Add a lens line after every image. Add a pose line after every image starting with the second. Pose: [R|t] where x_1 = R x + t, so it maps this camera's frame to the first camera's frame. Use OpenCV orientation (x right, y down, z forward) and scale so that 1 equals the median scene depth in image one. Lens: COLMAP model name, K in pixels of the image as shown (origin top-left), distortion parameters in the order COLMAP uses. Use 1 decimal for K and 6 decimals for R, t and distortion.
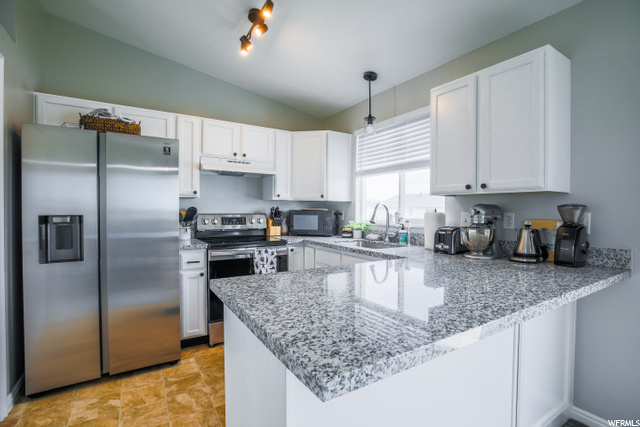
lens RADIAL K [[302.7, 0, 322.5], [0, 302.7, 215.2], [0, 0, 1]] dist [-0.019410, -0.000986]
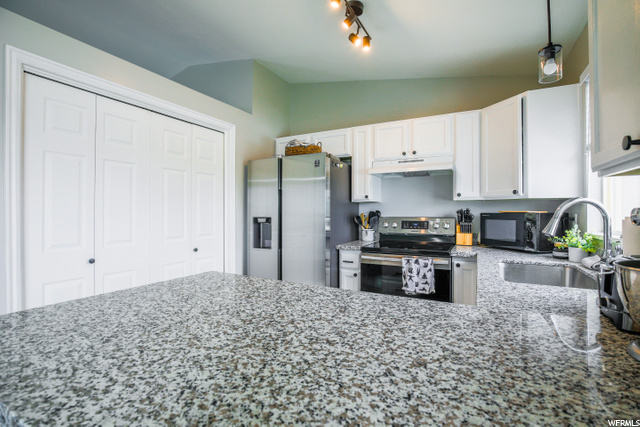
lens RADIAL K [[293.6, 0, 326.8], [0, 293.6, 211.5], [0, 0, 1]] dist [-0.029259, 0.002449]
pose [[0.509458, -0.010340, -0.860434, 0.390206], [-0.010739, 0.999774, -0.018374, -0.003566], [0.860429, 0.018601, 0.509231, 0.358354]]
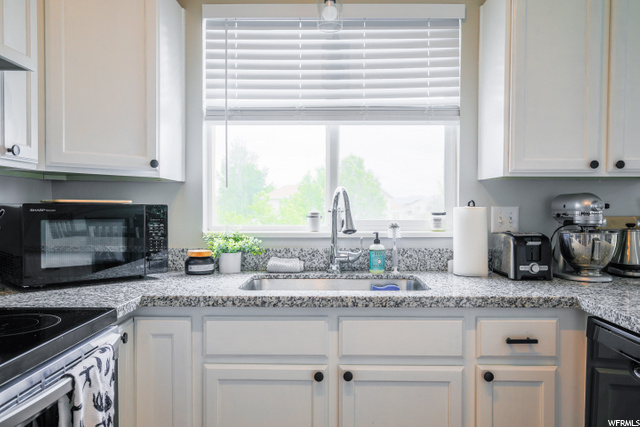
lens RADIAL K [[488.2, 0, 320.0], [0, 488.2, 216.5], [0, 0, 1]] dist [-0.007592, -0.002894]
pose [[0.551691, -0.023955, 0.833705, -0.414807], [0.016435, 0.999706, 0.017848, -0.010345], [-0.833887, 0.003855, 0.551922, 0.609064]]
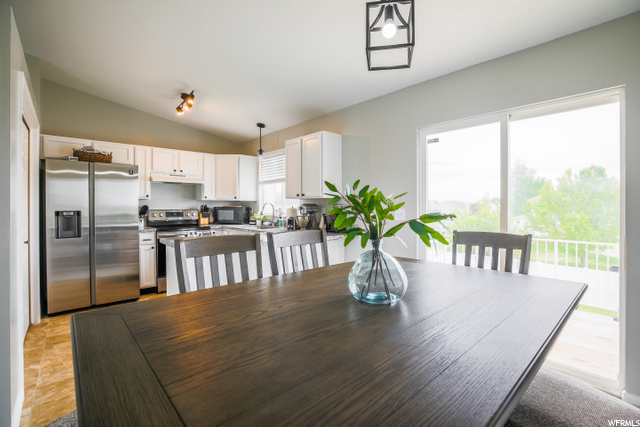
lens RADIAL K [[293.6, 0, 317.0], [0, 293.6, 209.0], [0, 0, 1]] dist [-0.029259, 0.002449]
pose [[0.988893, -0.006990, 0.148466, 0.212537], [0.007949, 0.999951, -0.005871, 0.006737], [-0.148418, 0.006986, 0.988900, -0.596768]]
